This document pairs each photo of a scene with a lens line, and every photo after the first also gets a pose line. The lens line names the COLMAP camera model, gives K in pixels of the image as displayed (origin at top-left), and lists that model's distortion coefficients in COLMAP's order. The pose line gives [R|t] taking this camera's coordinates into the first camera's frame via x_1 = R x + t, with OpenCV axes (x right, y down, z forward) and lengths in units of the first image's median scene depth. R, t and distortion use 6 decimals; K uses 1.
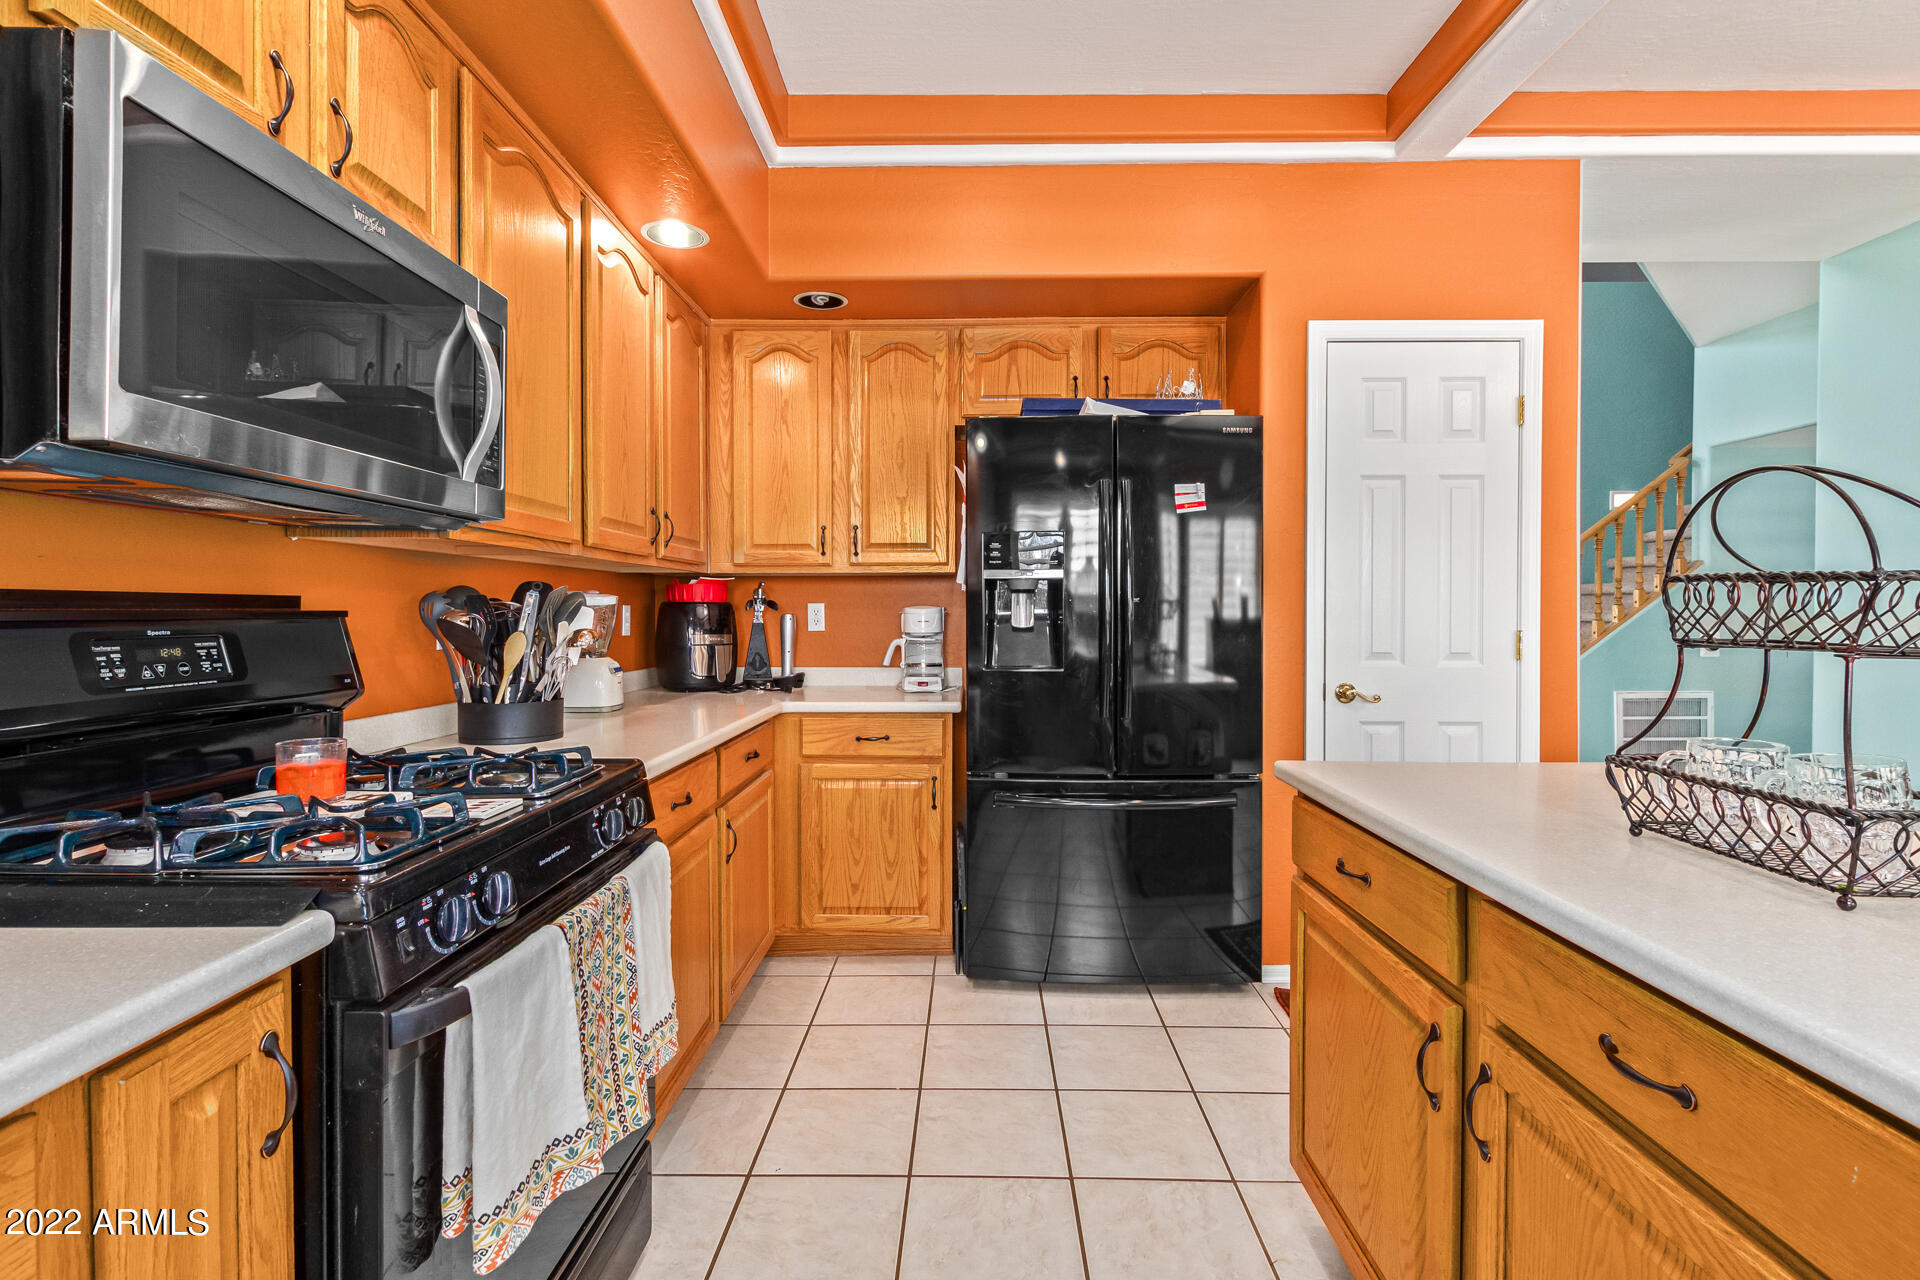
lens RADIAL K [[905.5, 0, 956.2], [0, 905.5, 619.7], [0, 0, 1]] dist [0.001304, -0.000061]
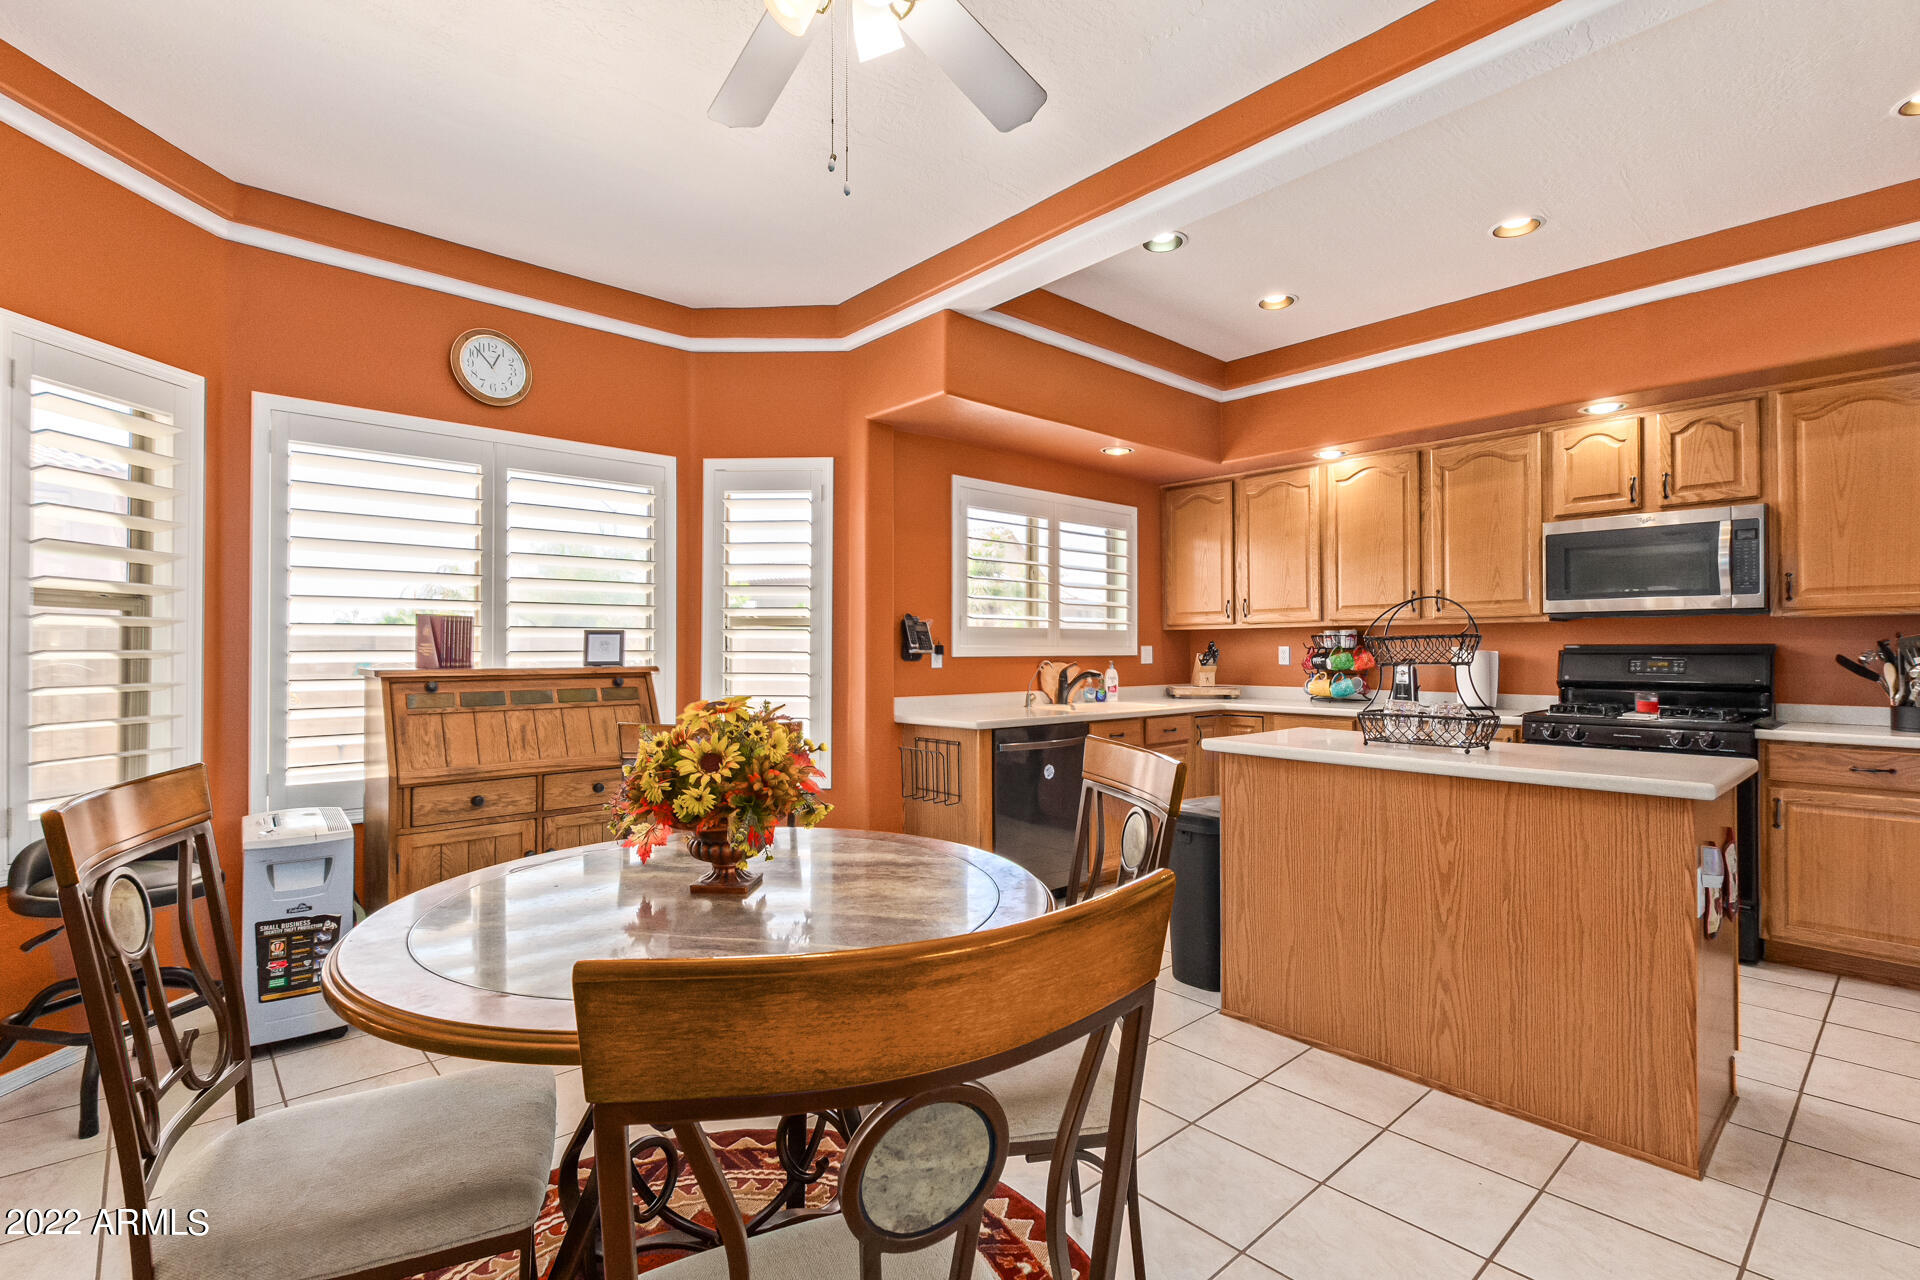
lens RADIAL K [[901.8, 0, 953.7], [0, 901.8, 670.7], [0, 0, 1]] dist [0.002741, -0.000005]
pose [[-0.730777, 0.014518, -0.682461, 1.346694], [-0.006814, 0.999569, 0.028561, -0.005776], [0.682582, 0.025522, -0.730363, 0.730213]]
